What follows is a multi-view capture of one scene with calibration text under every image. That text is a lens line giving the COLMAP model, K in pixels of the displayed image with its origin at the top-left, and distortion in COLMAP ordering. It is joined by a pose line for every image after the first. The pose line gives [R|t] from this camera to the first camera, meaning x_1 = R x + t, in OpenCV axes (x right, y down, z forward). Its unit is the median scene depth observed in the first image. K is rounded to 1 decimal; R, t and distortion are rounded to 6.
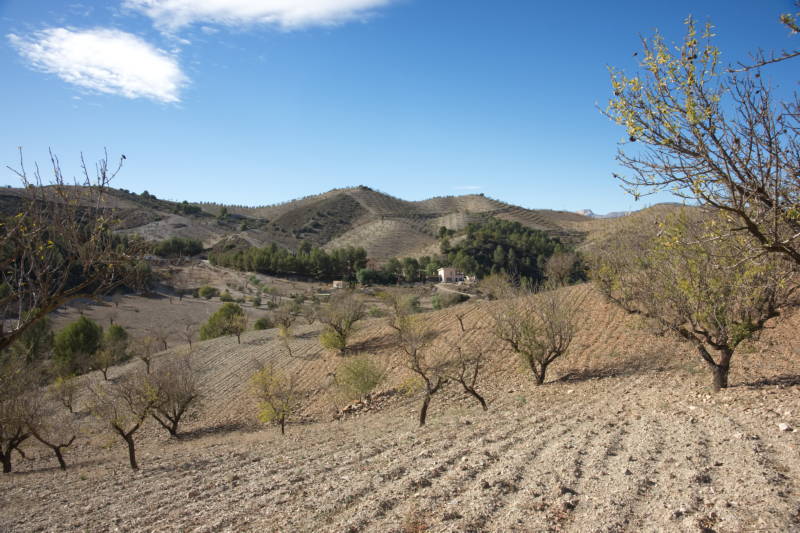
lens RADIAL K [[550.4, 0, 399.1], [0, 550.4, 265.5], [0, 0, 1]] dist [-0.105950, 0.090925]
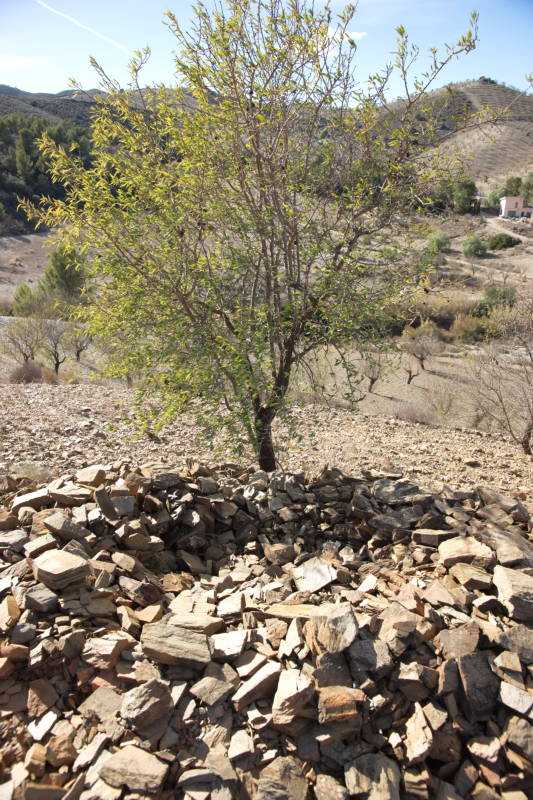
lens RADIAL K [[550.4, 0, 266.5], [0, 550.4, 400.0], [0, 0, 1]] dist [-0.105950, 0.090925]
pose [[0.898261, 0.190301, -0.396121, 0.130886], [-0.024465, 0.921635, 0.387285, -0.015399], [0.438780, -0.338192, 0.832525, 0.155785]]
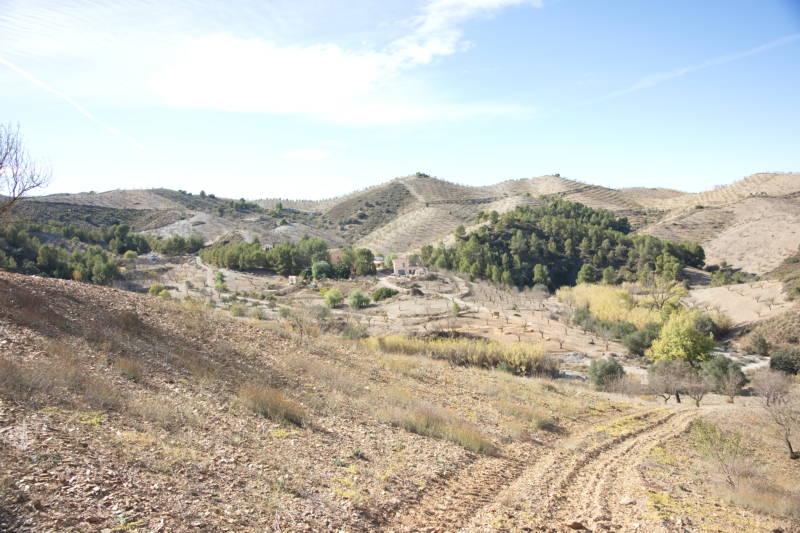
lens RADIAL K [[549.8, 0, 399.3], [0, 549.8, 264.4], [0, 0, 1]] dist [-0.106993, 0.091157]
pose [[0.976975, -0.027460, -0.211577, 0.282104], [0.031496, 0.999380, 0.015726, -0.000686], [0.211014, -0.022028, 0.977235, 0.123440]]
